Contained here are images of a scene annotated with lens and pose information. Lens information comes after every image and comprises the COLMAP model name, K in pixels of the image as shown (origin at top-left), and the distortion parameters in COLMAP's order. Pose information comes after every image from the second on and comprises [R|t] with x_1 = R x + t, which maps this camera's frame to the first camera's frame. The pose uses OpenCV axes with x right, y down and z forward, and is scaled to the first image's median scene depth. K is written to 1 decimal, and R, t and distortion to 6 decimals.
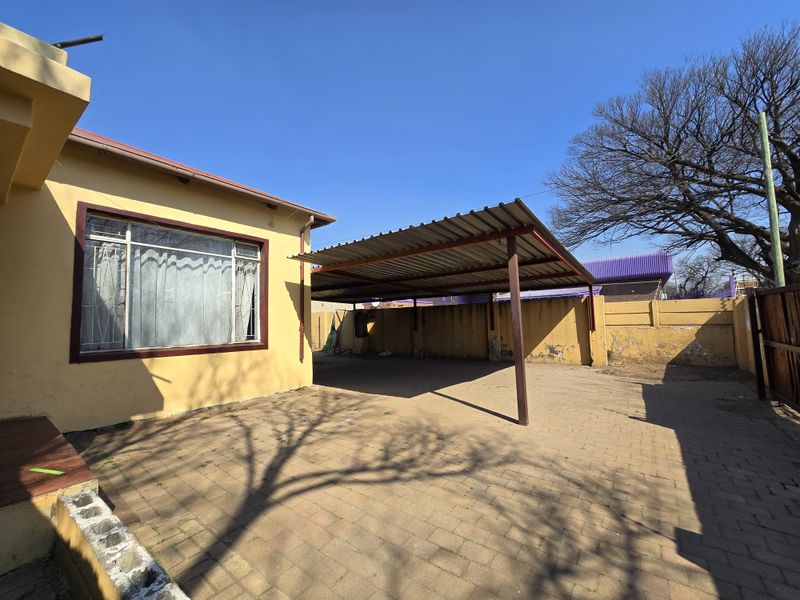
lens RADIAL K [[324.7, 0, 394.9], [0, 324.7, 298.6], [0, 0, 1]] dist [-0.009311, 0.002865]
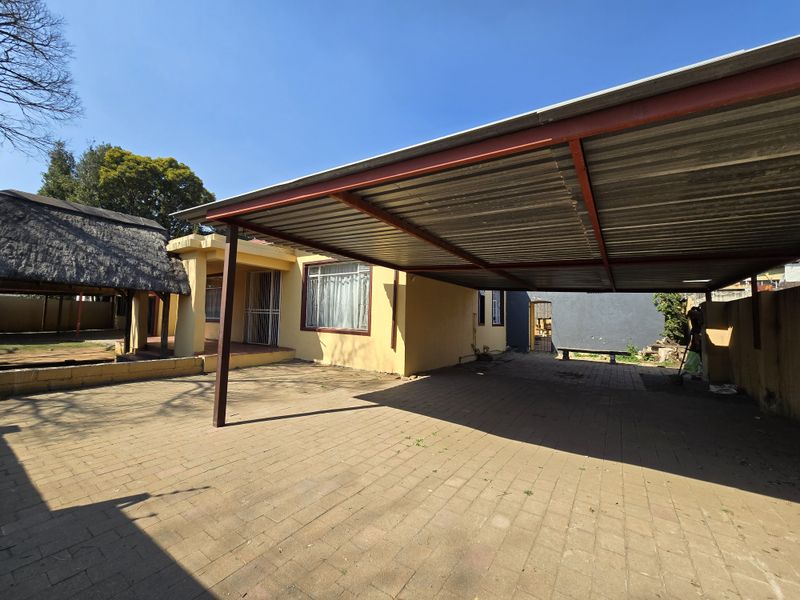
lens RADIAL K [[324.7, 0, 394.9], [0, 324.7, 298.6], [0, 0, 1]] dist [-0.009311, 0.002865]
pose [[0.053403, -0.042944, -0.997649, 1.006240], [0.043582, 0.998223, -0.040635, 0.062712], [0.997621, -0.041310, 0.055180, 1.081041]]
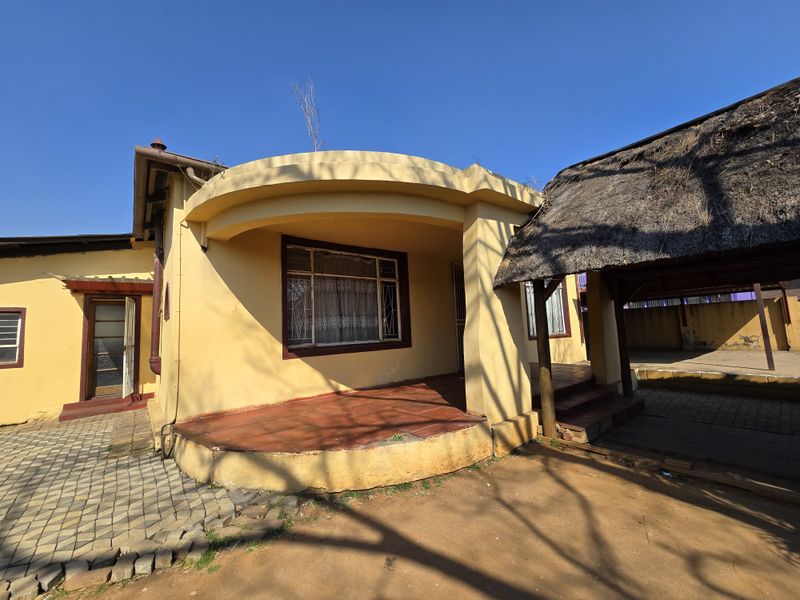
lens RADIAL K [[324.7, 0, 394.9], [0, 324.7, 298.6], [0, 0, 1]] dist [-0.009311, 0.002865]
pose [[0.966820, -0.045955, -0.251293, -0.914024], [0.041282, 0.998863, -0.023838, -0.056402], [0.252102, 0.012673, 0.967618, -1.018491]]
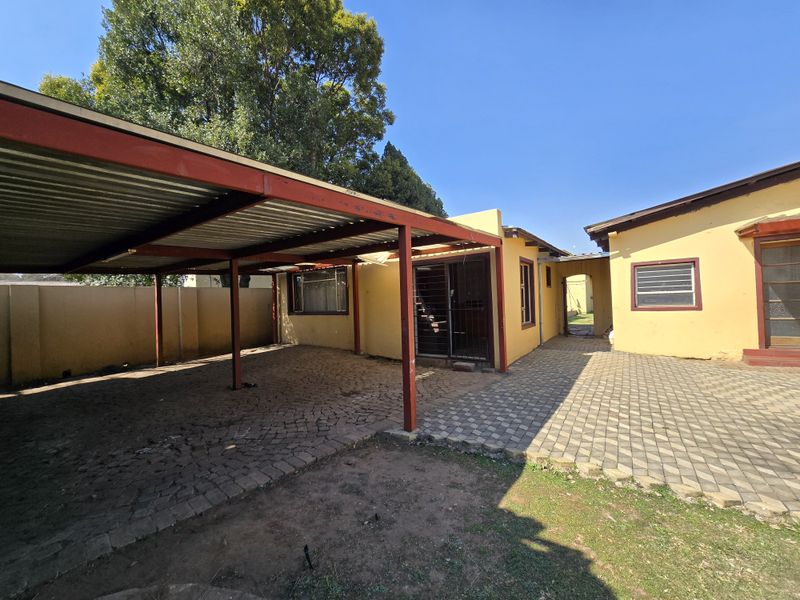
lens RADIAL K [[324.7, 0, 394.9], [0, 324.7, 298.6], [0, 0, 1]] dist [-0.009311, 0.002865]
pose [[0.010601, 0.007997, -0.999912, -1.187110], [0.106678, 0.994252, 0.009083, -0.080090], [0.994237, -0.106765, 0.009687, -1.412720]]
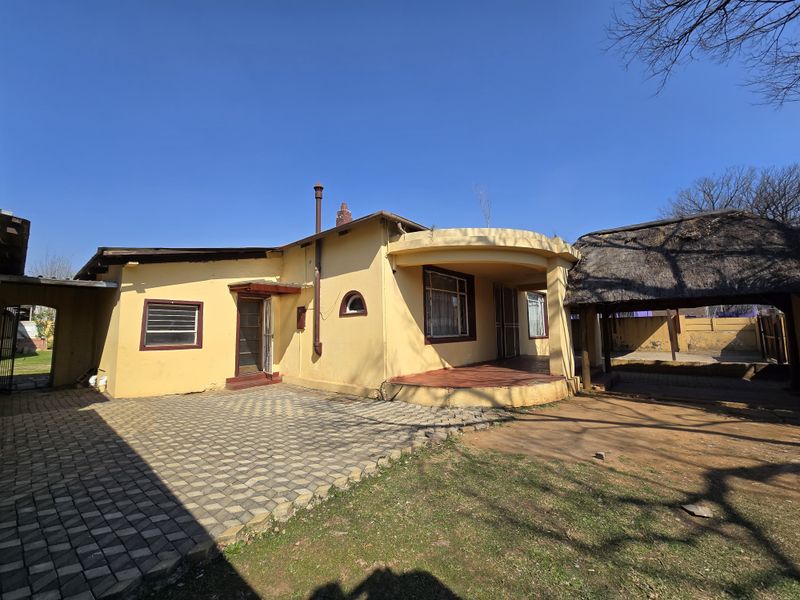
lens RADIAL K [[324.7, 0, 394.9], [0, 324.7, 298.6], [0, 0, 1]] dist [-0.009311, 0.002865]
pose [[0.997683, 0.000810, -0.068022, -1.447082], [-0.002616, 0.999646, -0.026465, -0.081079], [0.067977, 0.026582, 0.997333, -1.585189]]
